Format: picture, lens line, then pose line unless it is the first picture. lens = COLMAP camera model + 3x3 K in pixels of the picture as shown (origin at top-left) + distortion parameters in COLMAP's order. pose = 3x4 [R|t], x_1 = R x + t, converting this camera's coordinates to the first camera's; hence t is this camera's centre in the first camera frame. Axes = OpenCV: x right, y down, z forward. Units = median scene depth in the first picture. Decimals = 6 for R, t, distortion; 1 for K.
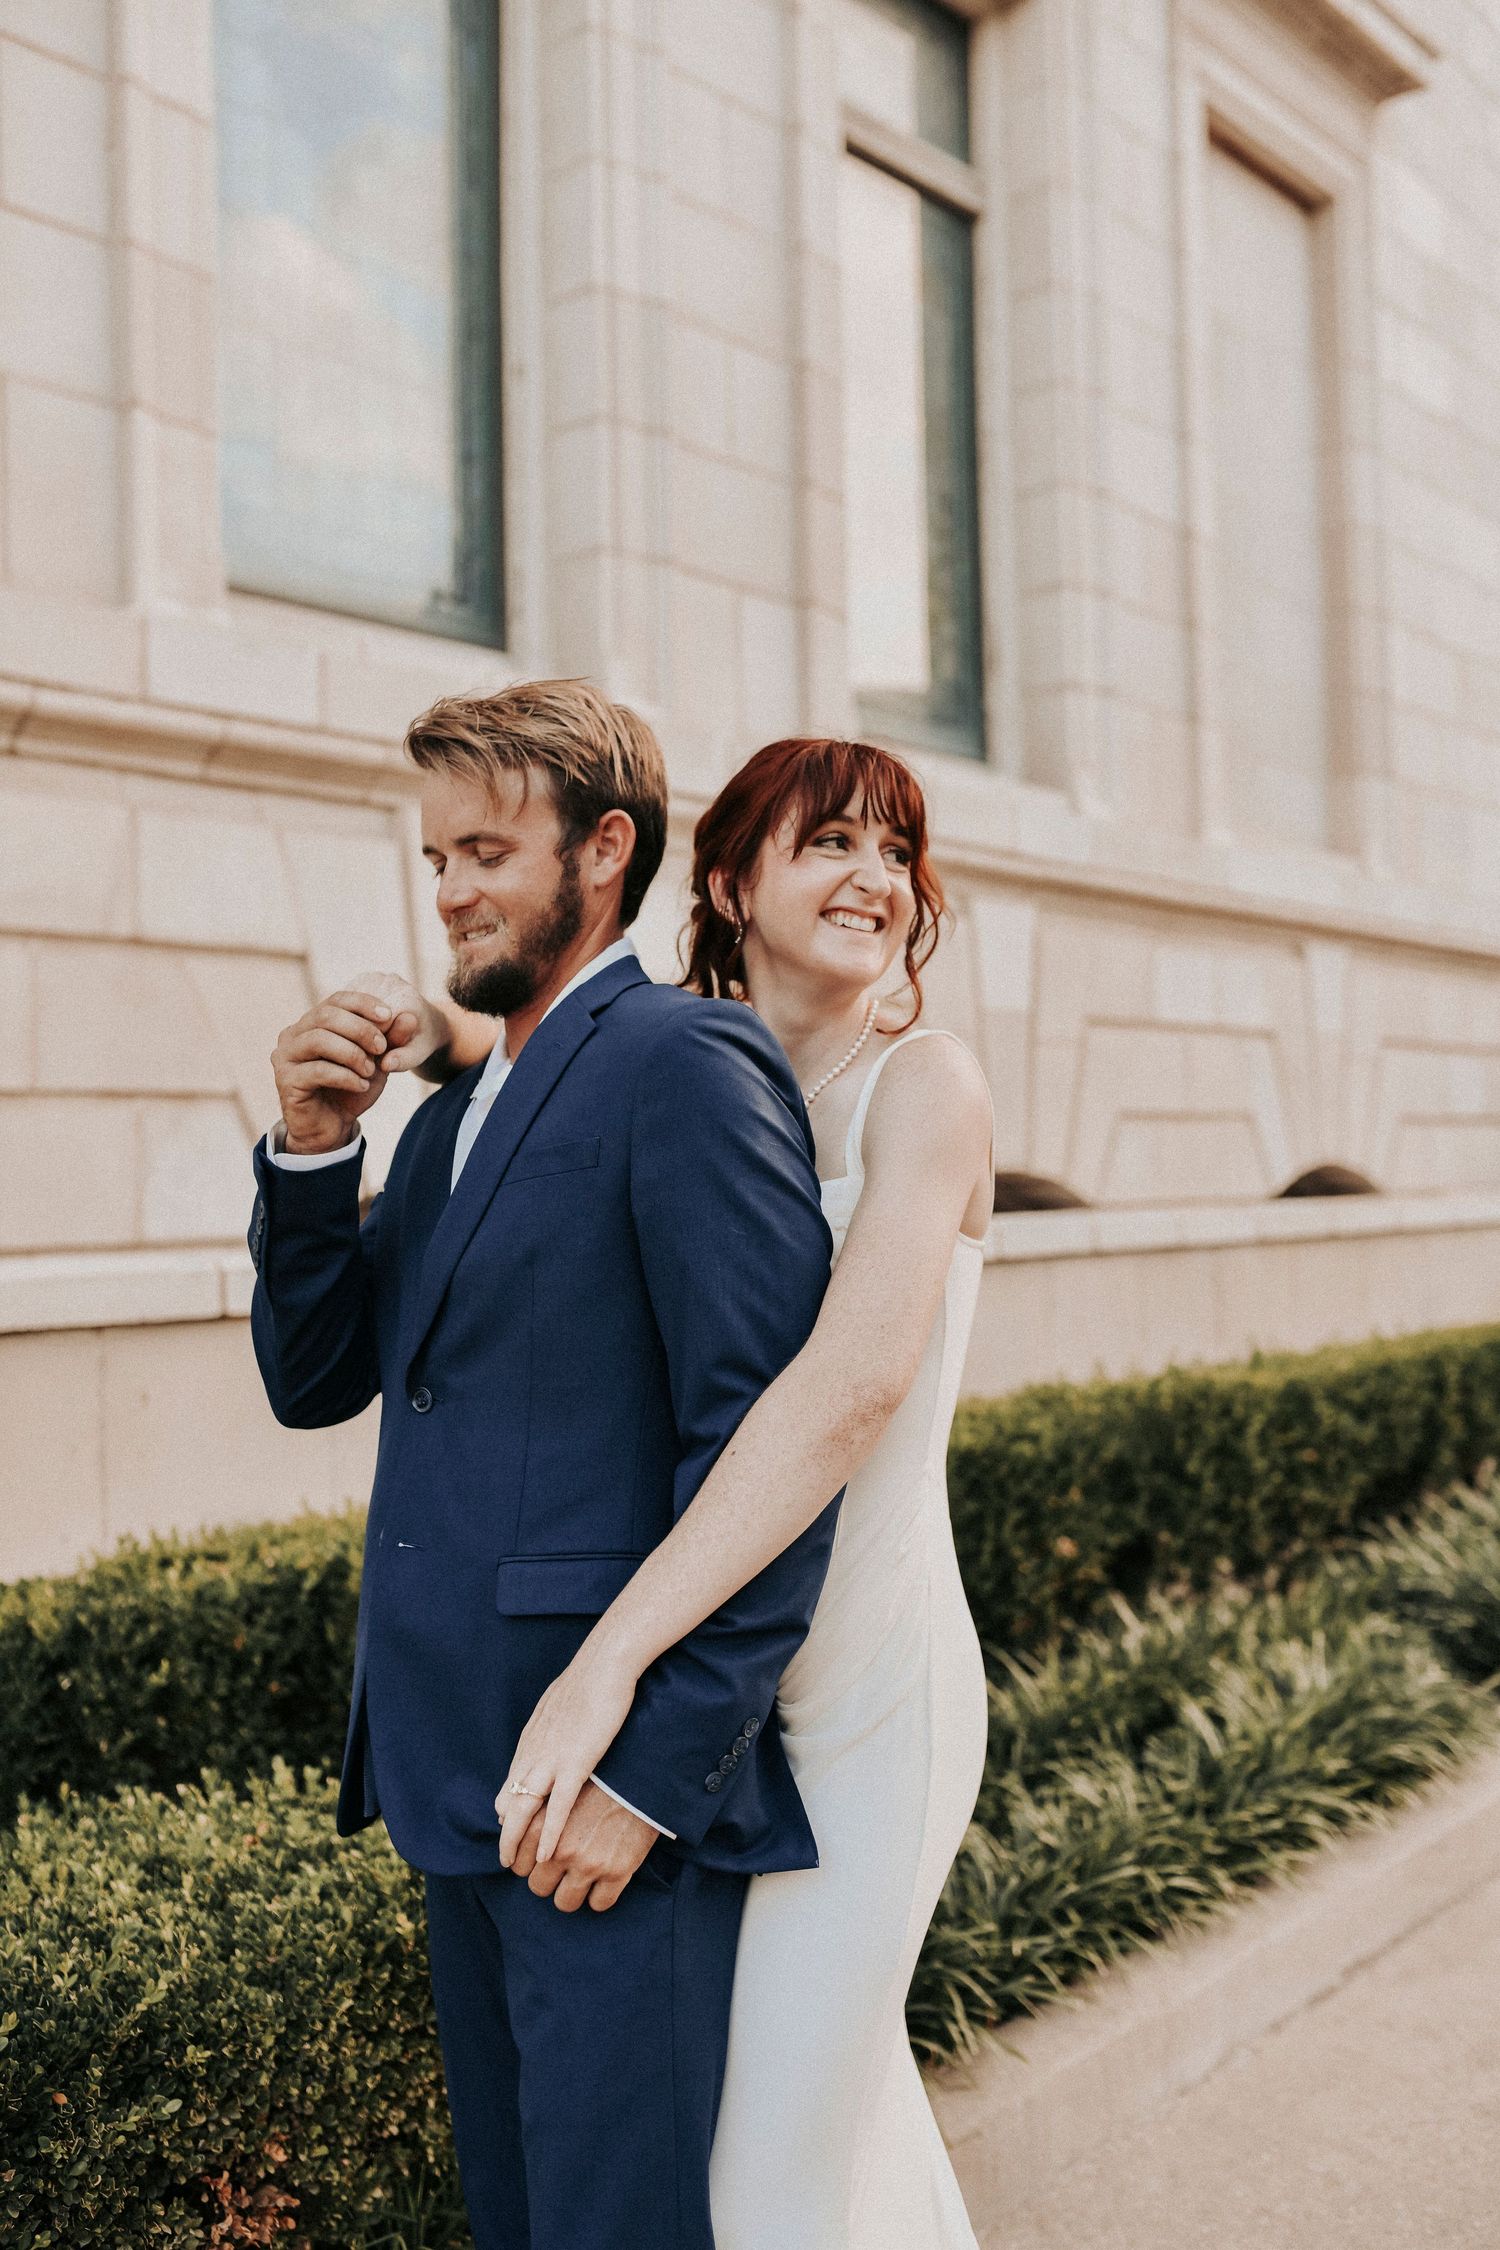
lens RADIAL K [[2130.3, 0, 733.7], [0, 2130.3, 1123.2], [0, 0, 1]] dist [-0.059684, 0.094761]
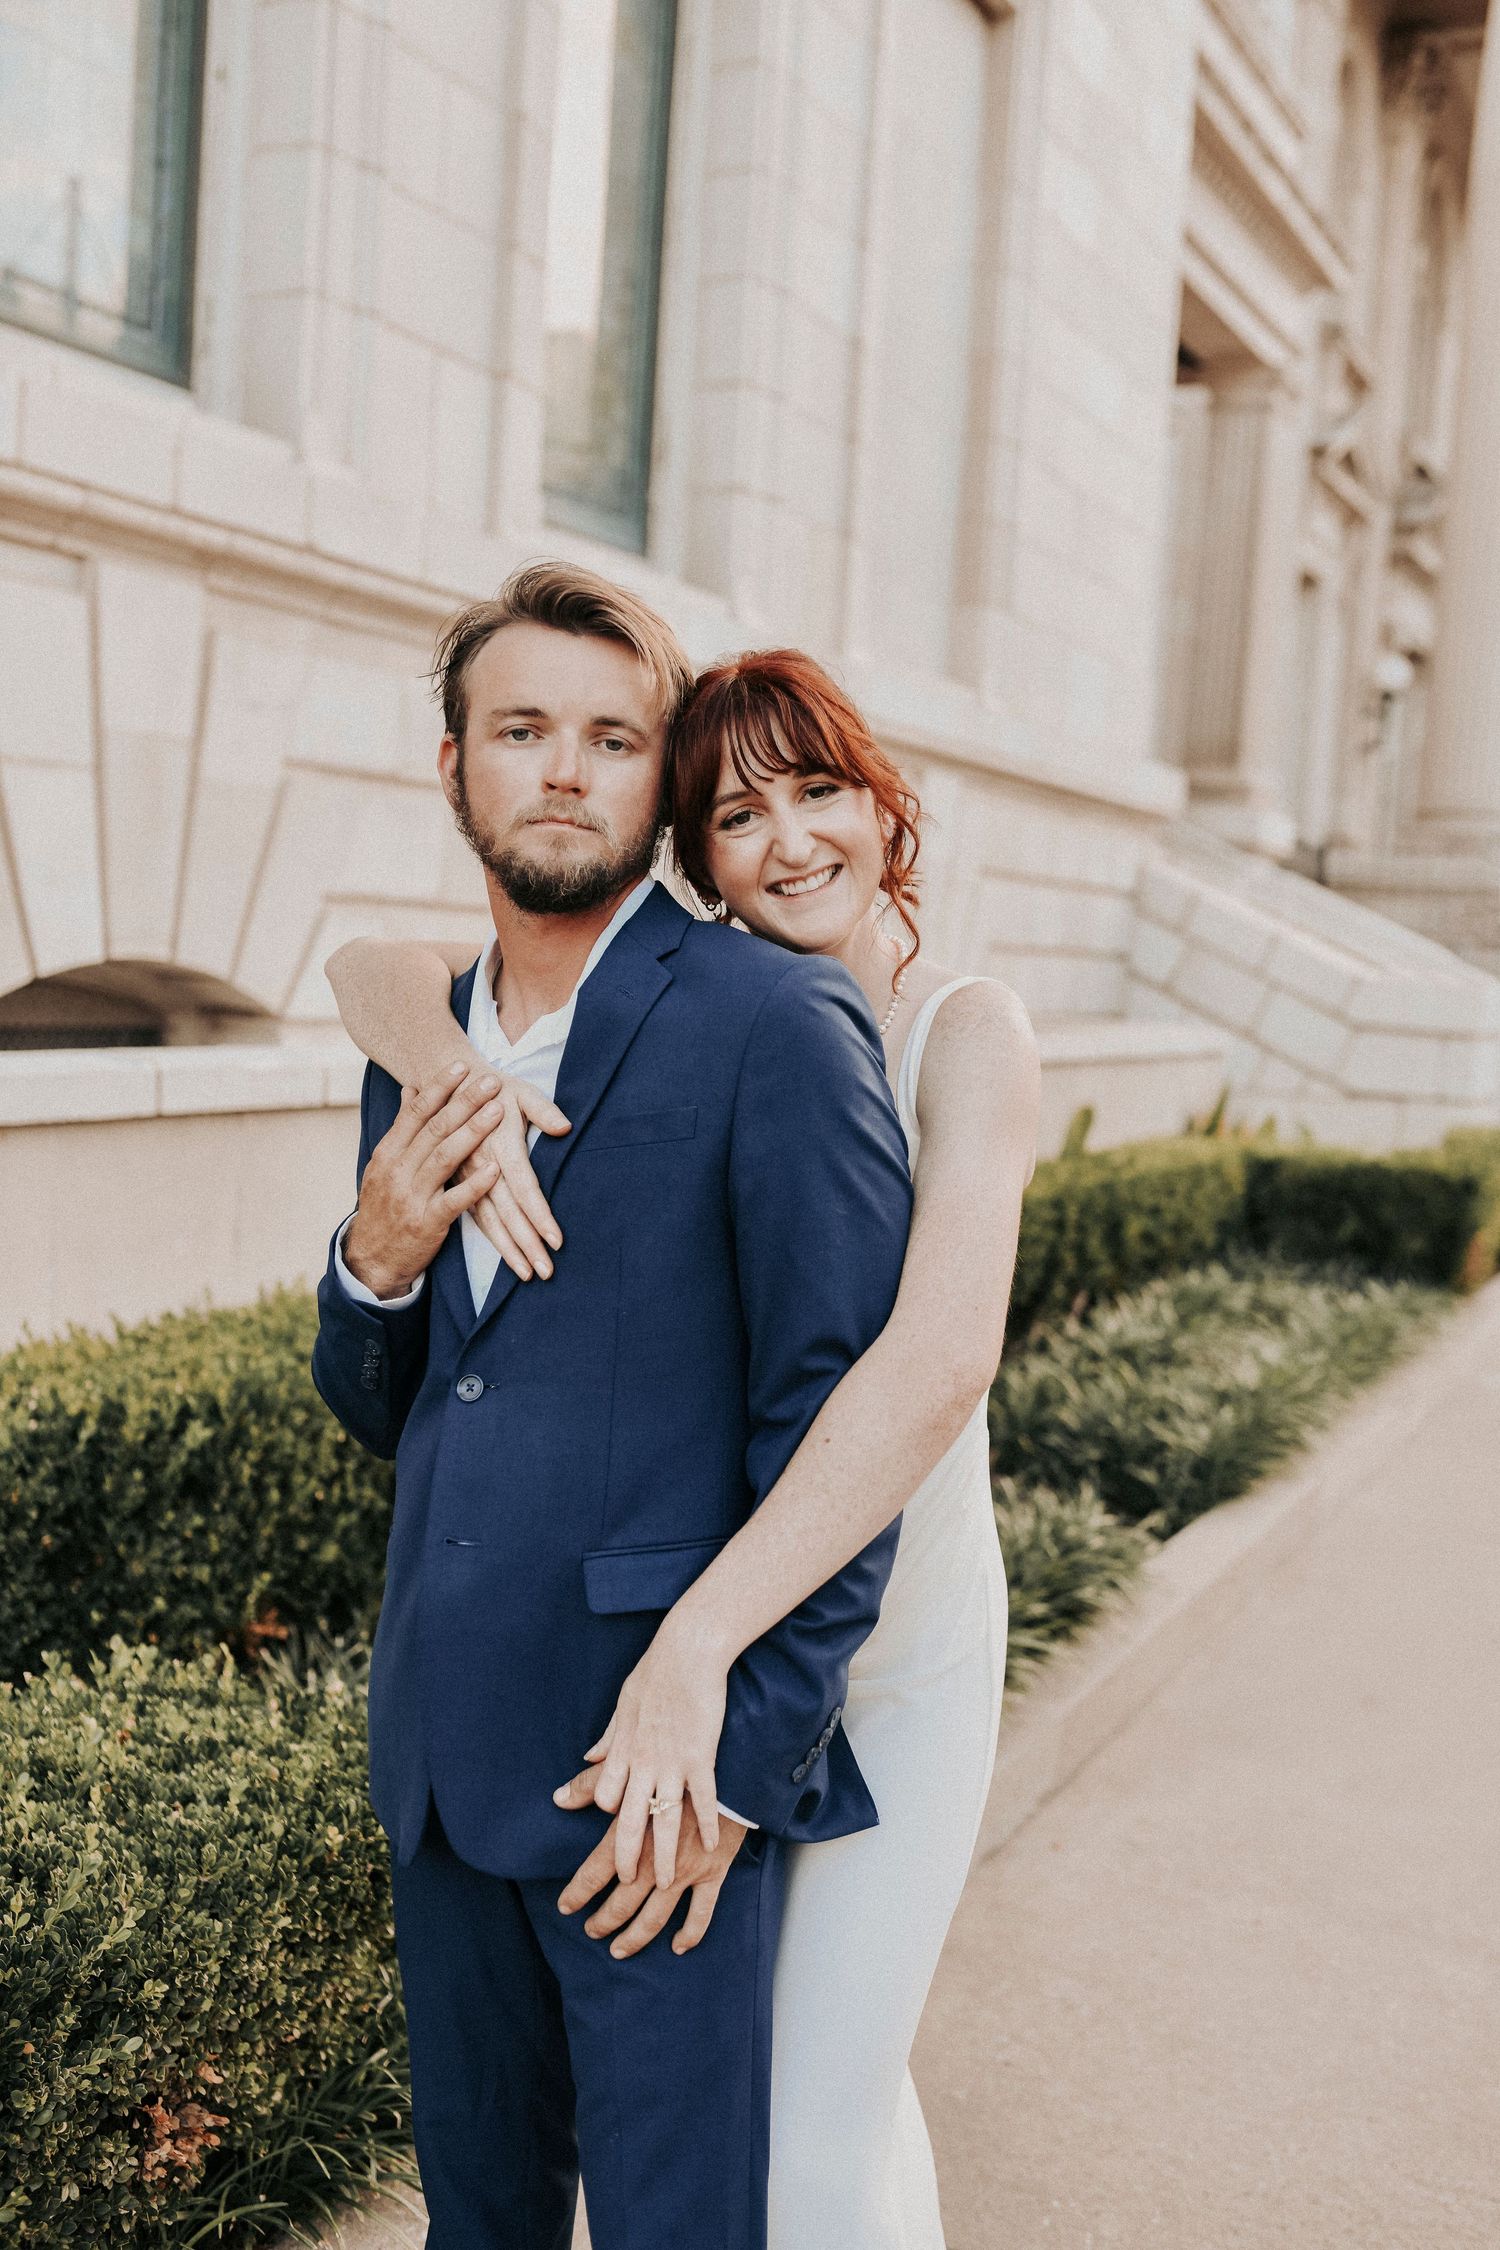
lens RADIAL K [[2130.3, 0, 733.7], [0, 2130.3, 1123.2], [0, 0, 1]] dist [-0.059684, 0.094761]
pose [[0.970344, 0.058819, 0.234463, -0.149625], [-0.084770, 0.991148, 0.102179, -0.039743], [-0.226378, -0.119024, 0.966740, 0.040249]]
